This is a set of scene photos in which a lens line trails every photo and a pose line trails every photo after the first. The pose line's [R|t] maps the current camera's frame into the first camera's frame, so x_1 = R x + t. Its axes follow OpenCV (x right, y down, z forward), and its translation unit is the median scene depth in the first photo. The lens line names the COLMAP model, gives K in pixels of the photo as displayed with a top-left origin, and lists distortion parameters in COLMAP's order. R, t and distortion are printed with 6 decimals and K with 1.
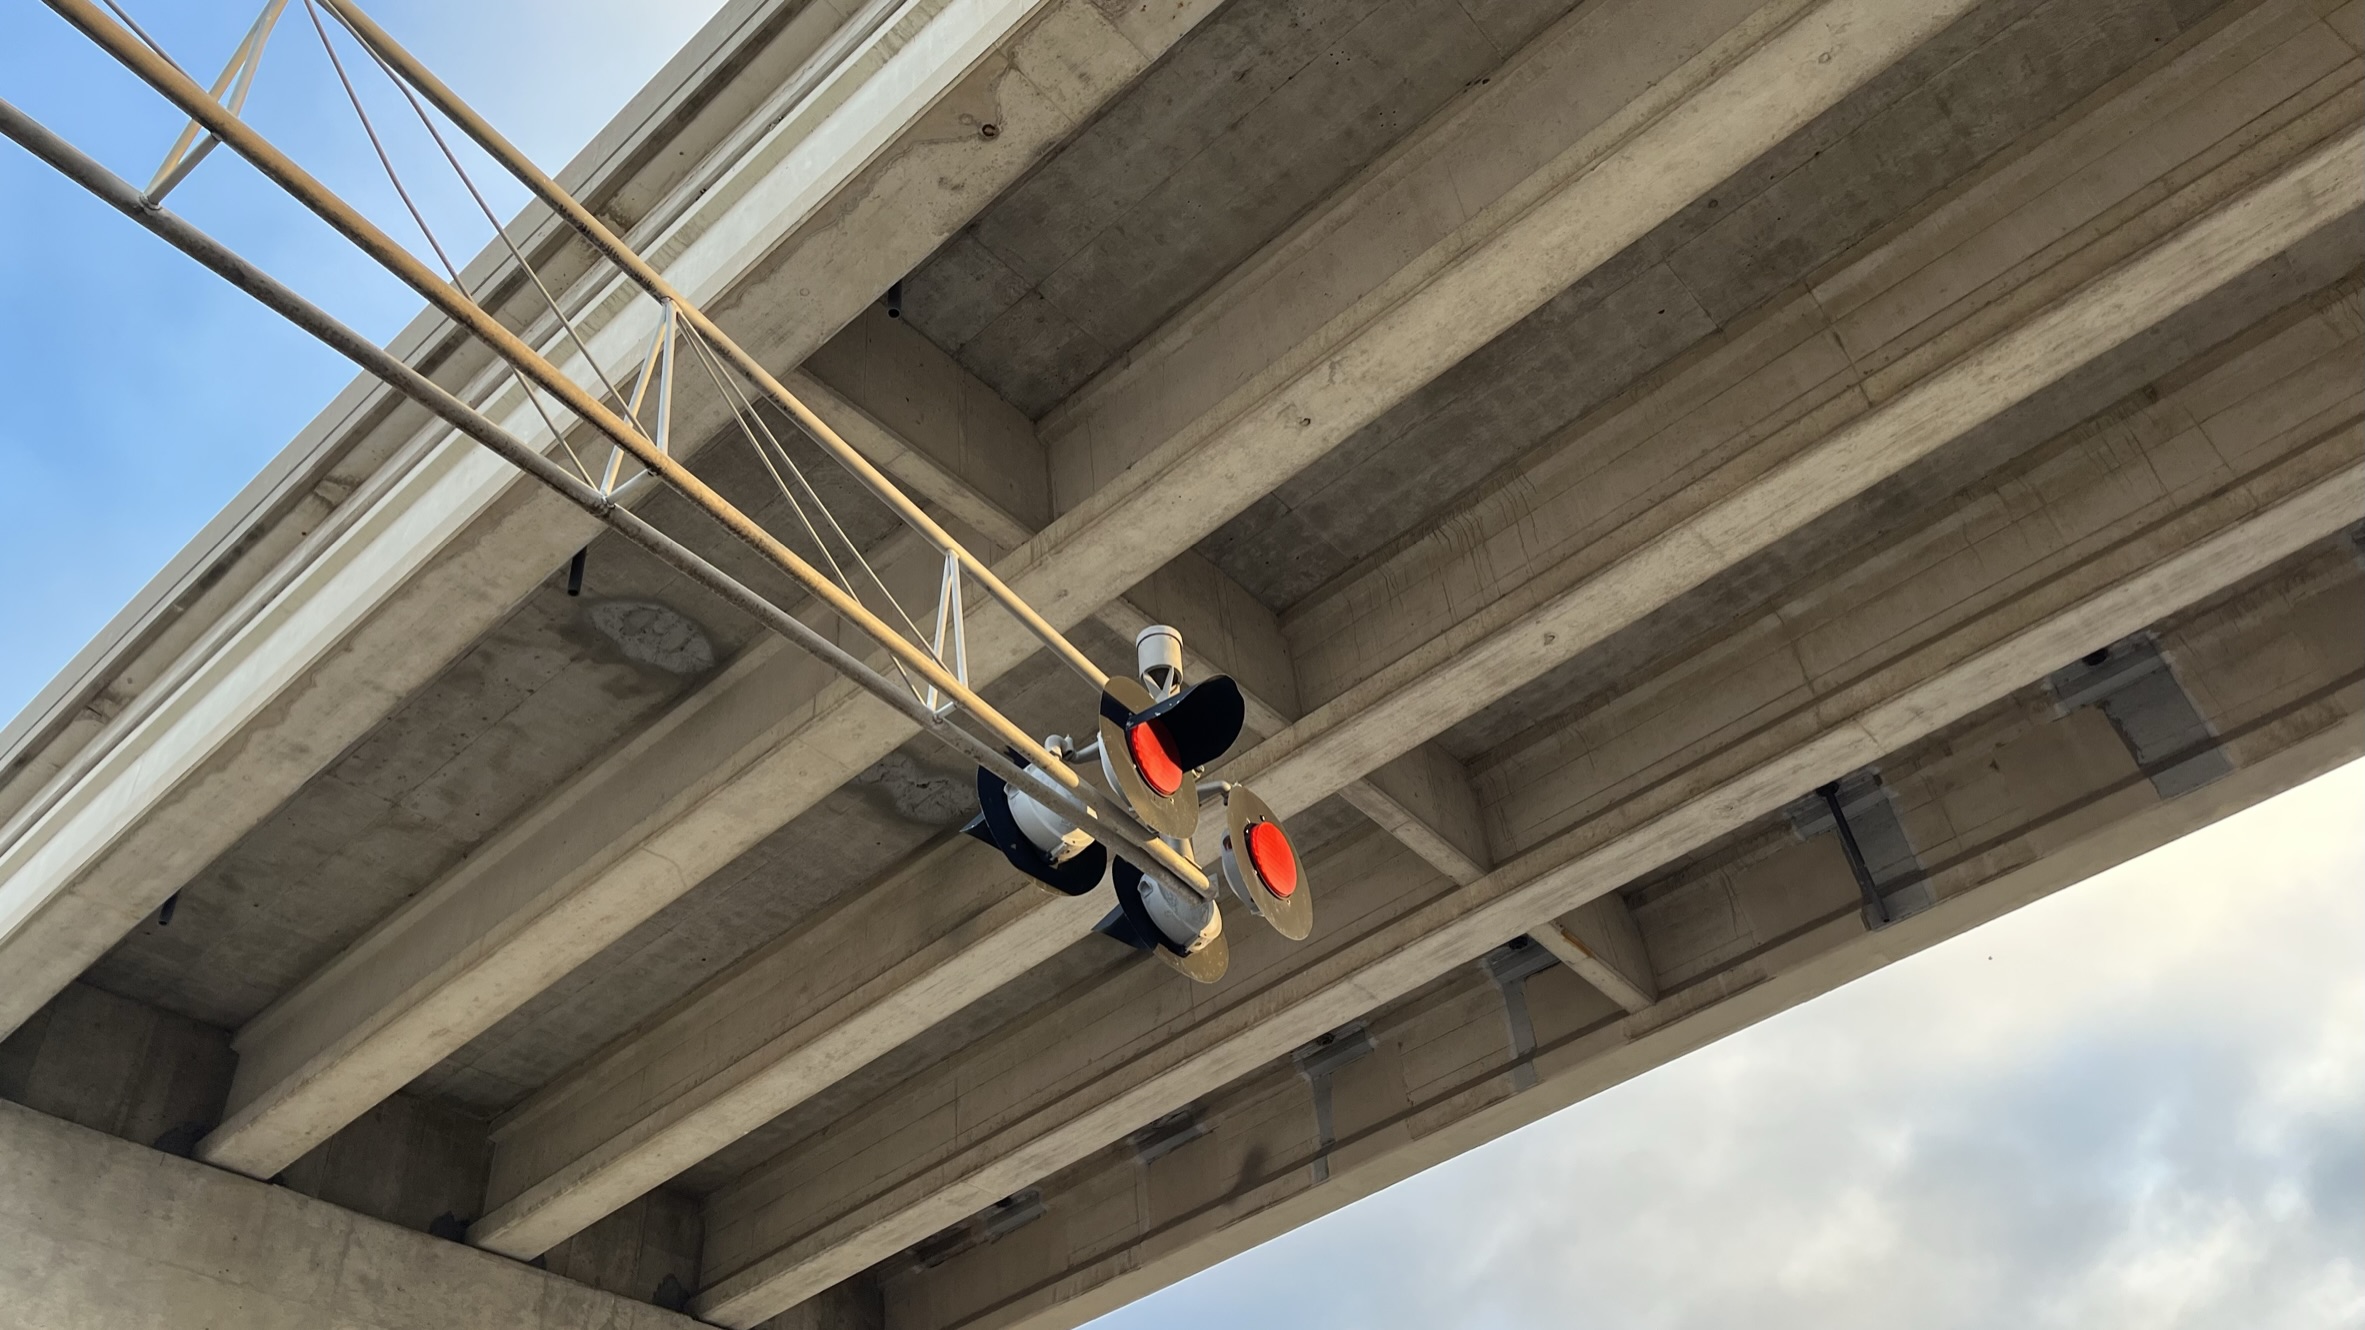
lens RADIAL K [[1749.5, 0, 1158.4], [0, 1749.5, 677.3], [0, 0, 1]] dist [0.054066, -0.065943]
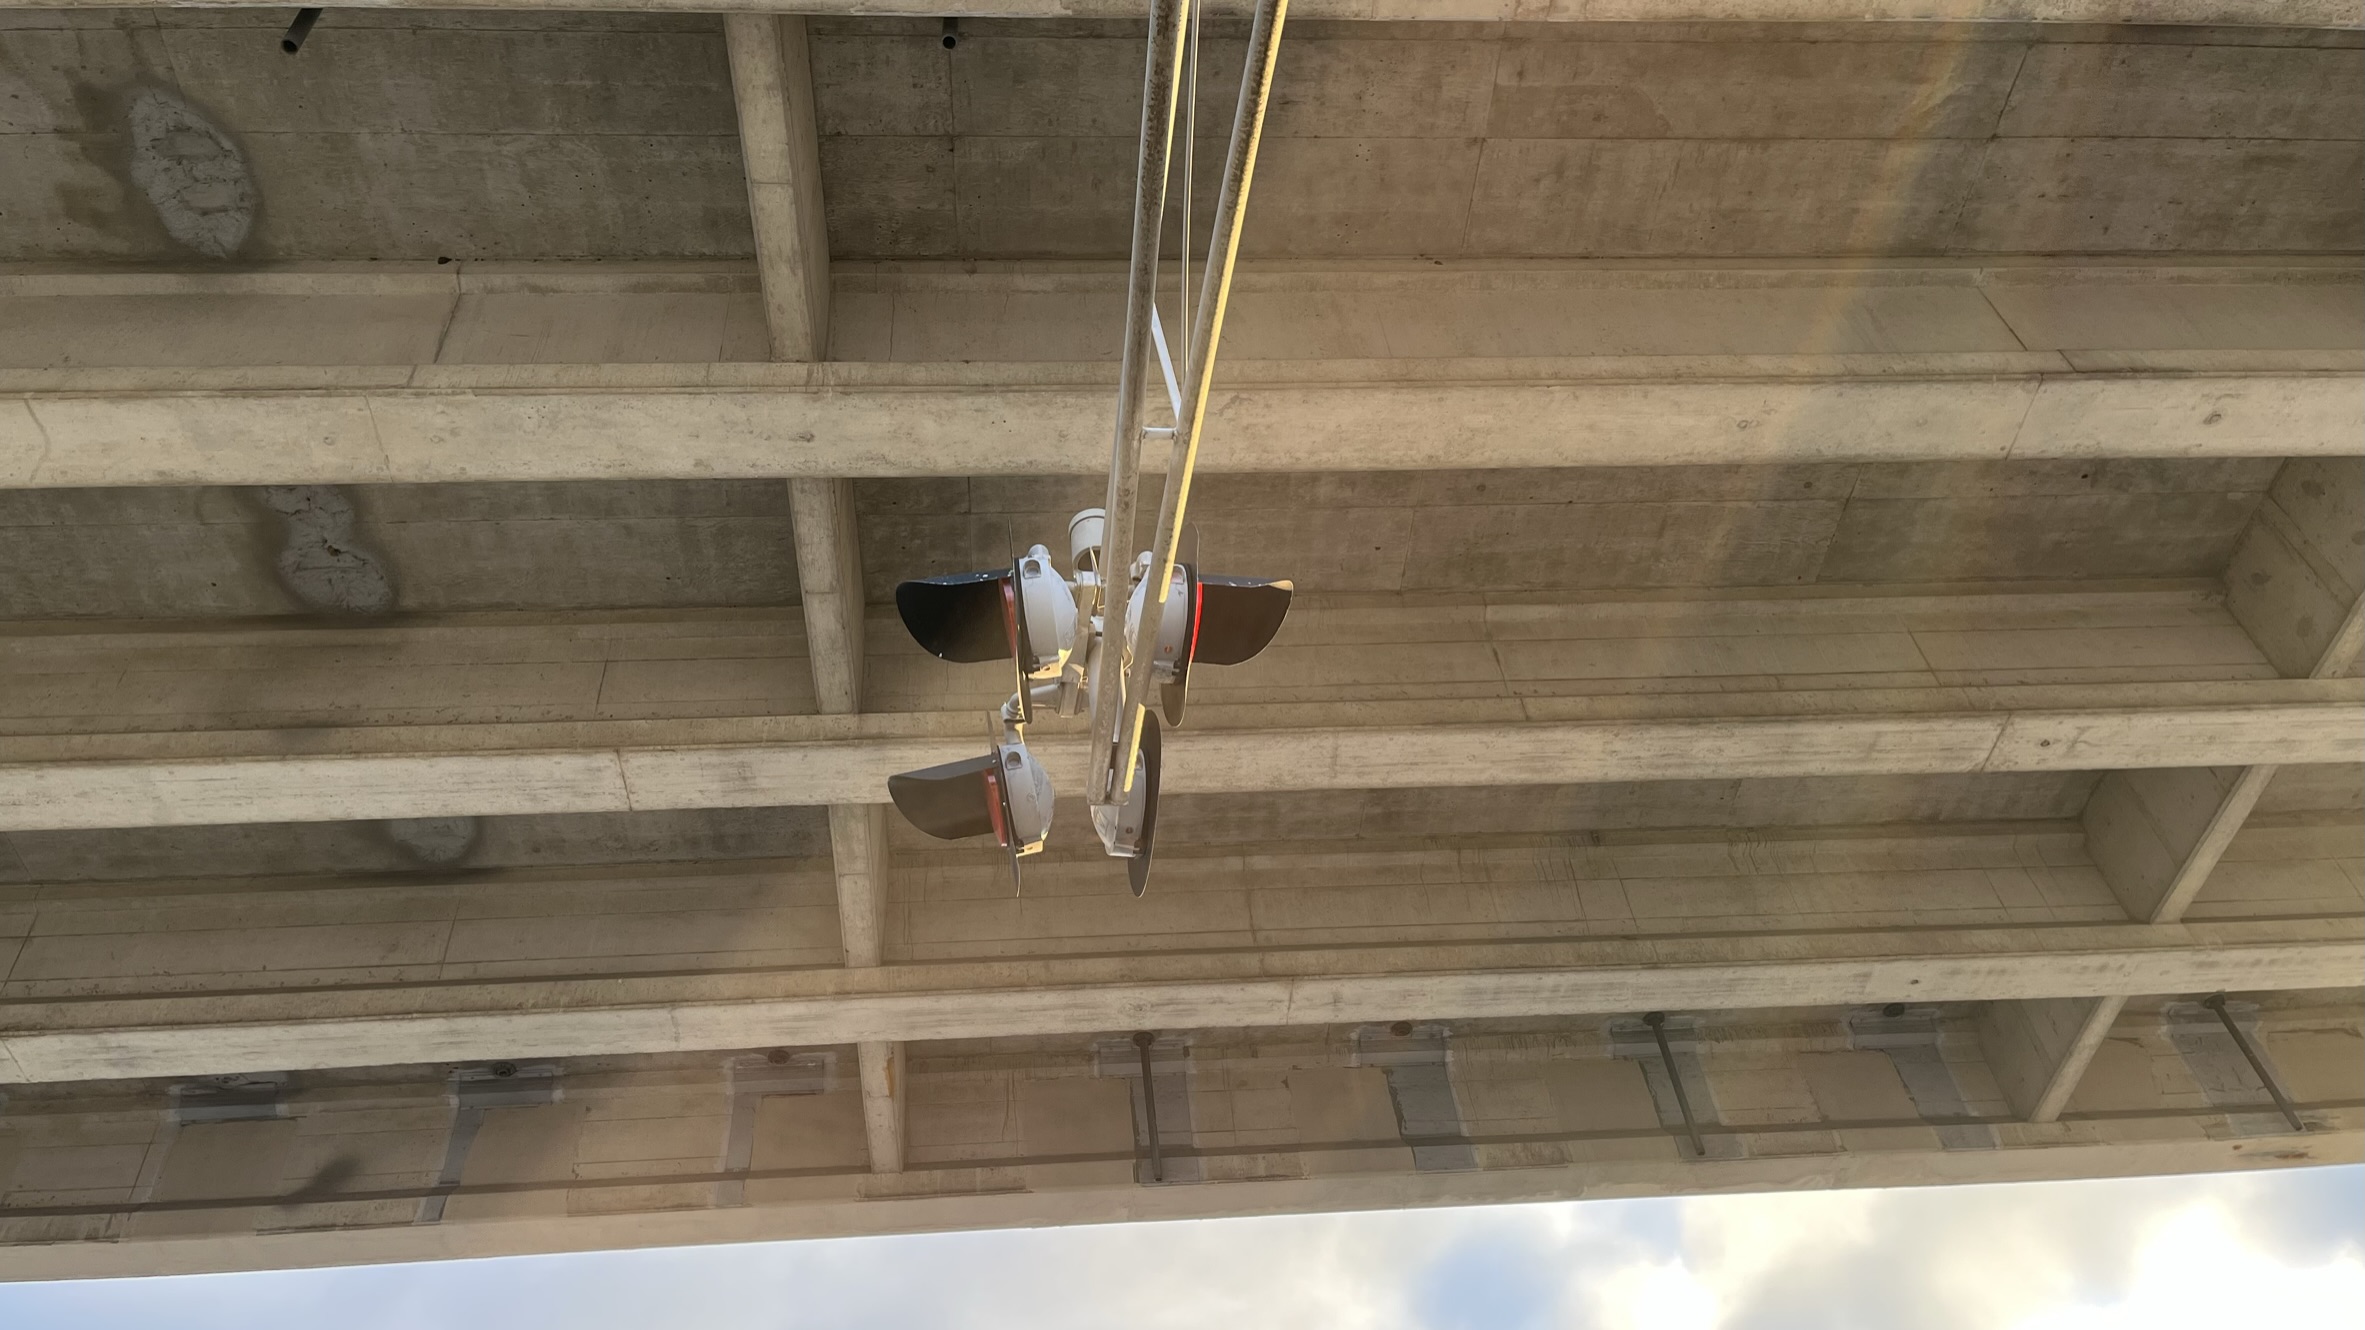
lens RADIAL K [[1759.7, 0, 1158.5], [0, 1759.7, 677.2], [0, 0, 1]] dist [0.060135, -0.091346]
pose [[0.728927, 0.513612, 0.452624, -0.207985], [-0.447354, 0.857832, -0.252980, 0.155004], [-0.518209, -0.018079, 0.855063, 0.139237]]
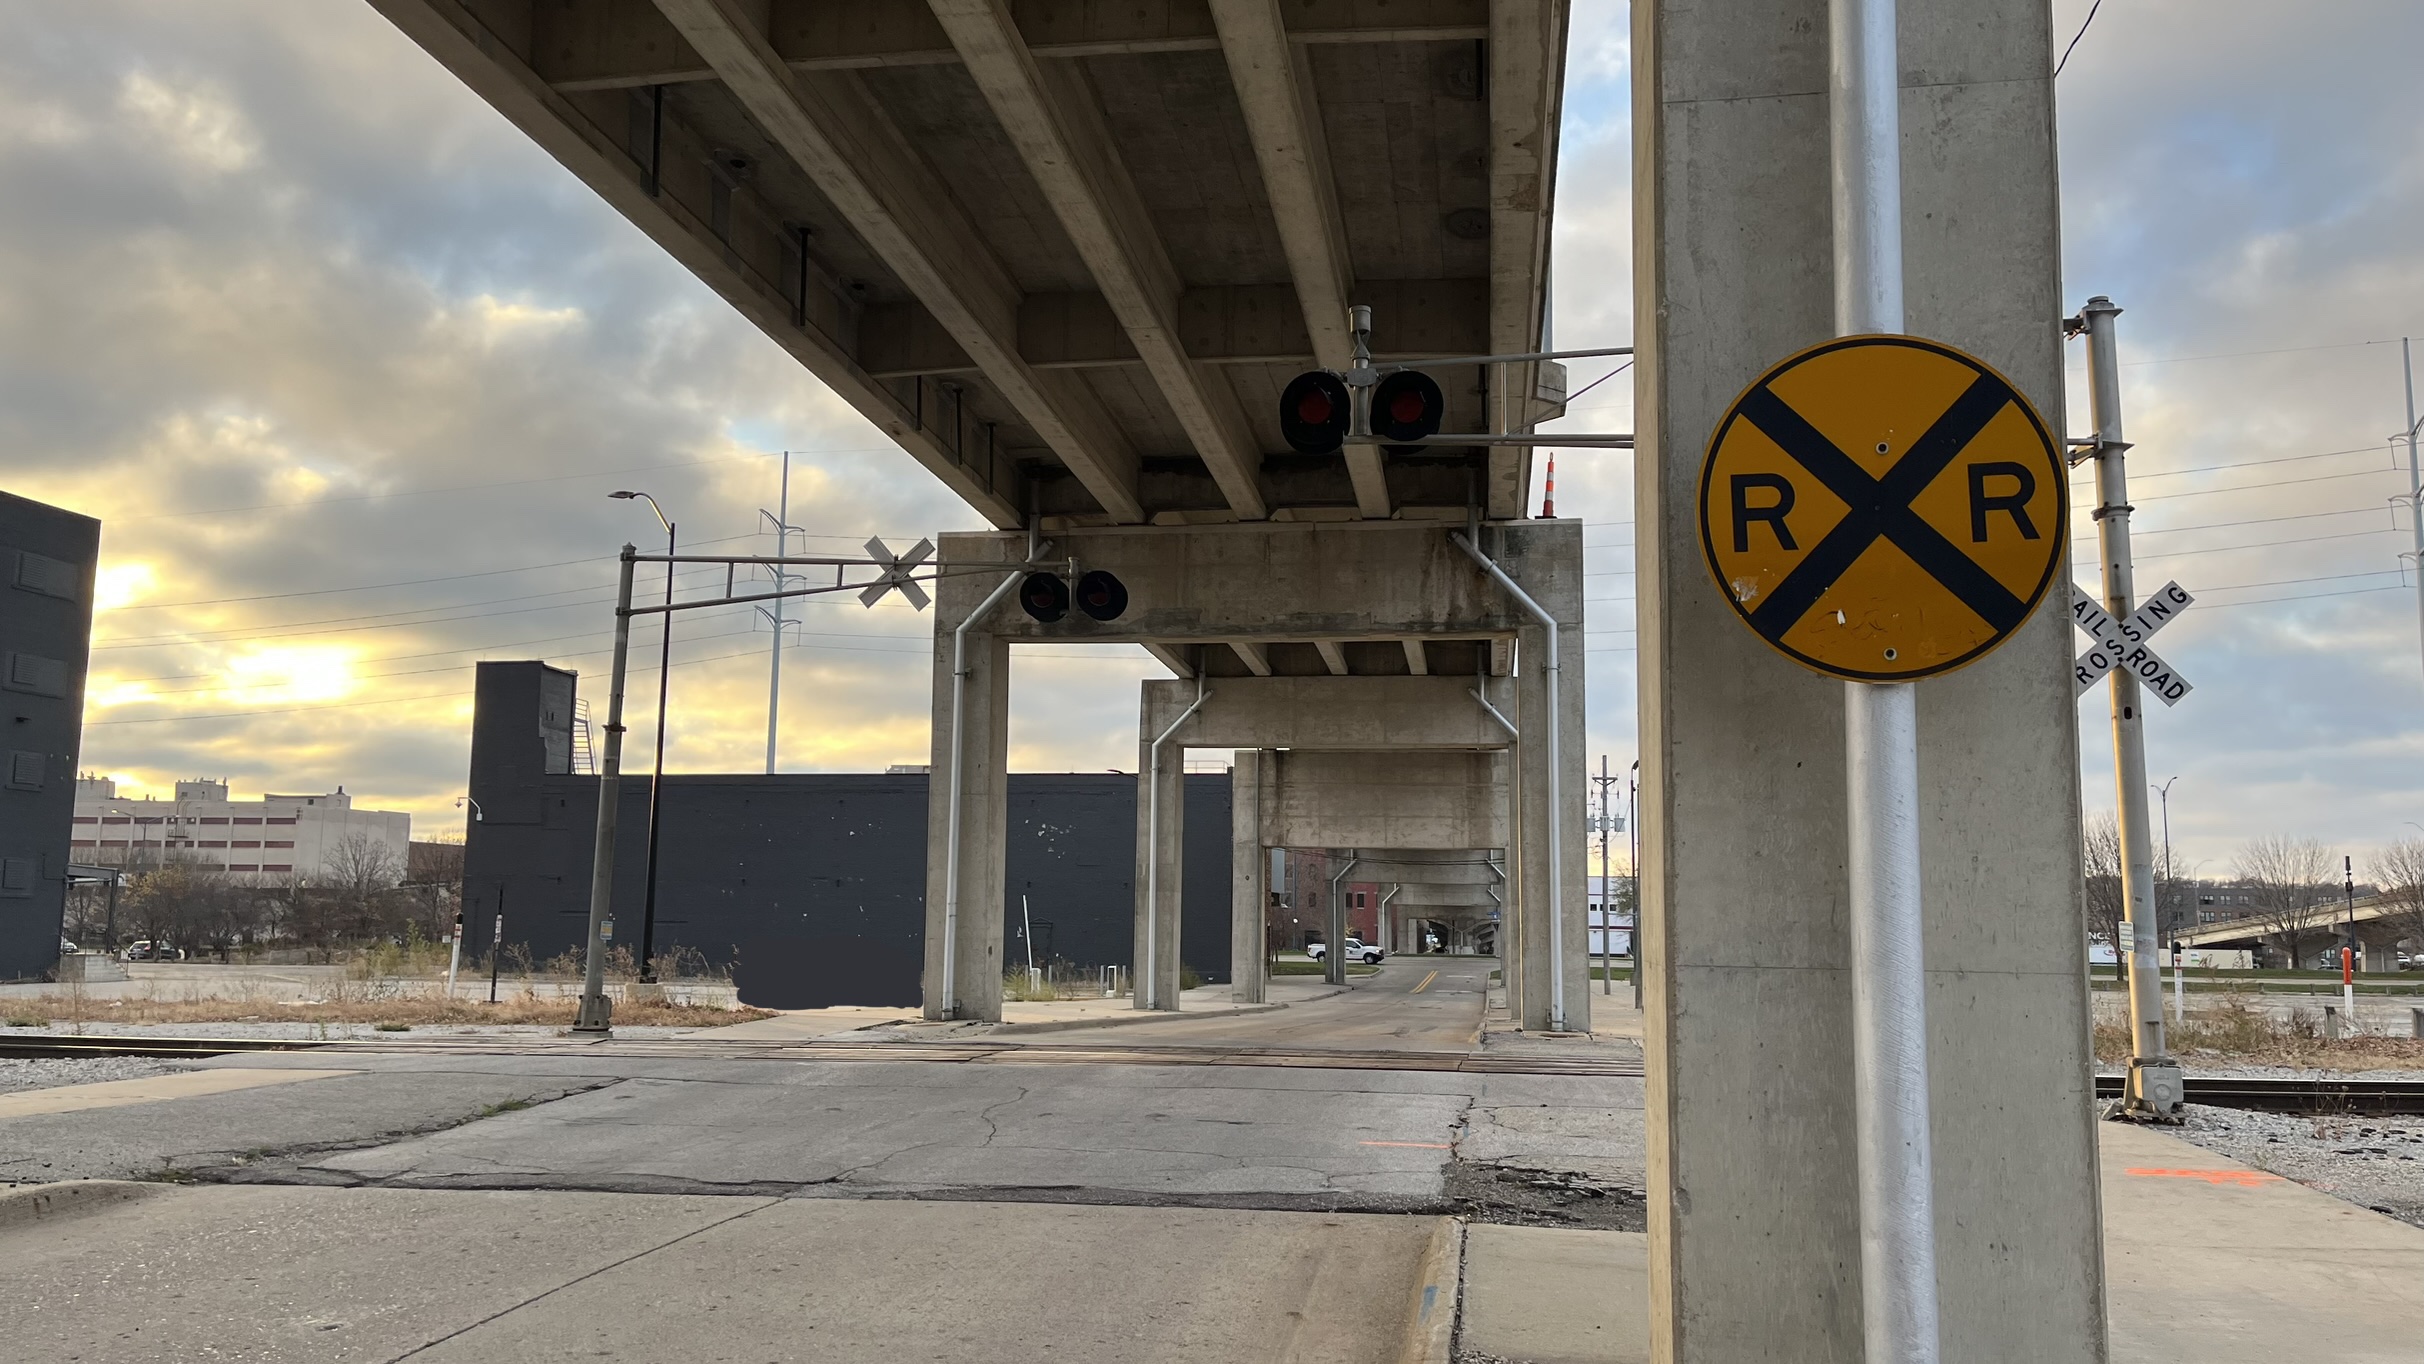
lens RADIAL K [[1793.2, 0, 1187.3], [0, 1793.2, 694.7], [0, 0, 1]] dist [0.054066, -0.065943]
pose [[-0.522084, 0.174635, 0.834824, -1.036578], [-0.562585, 0.665164, -0.490974, 0.940579], [-0.641036, -0.725989, -0.249024, 0.830279]]
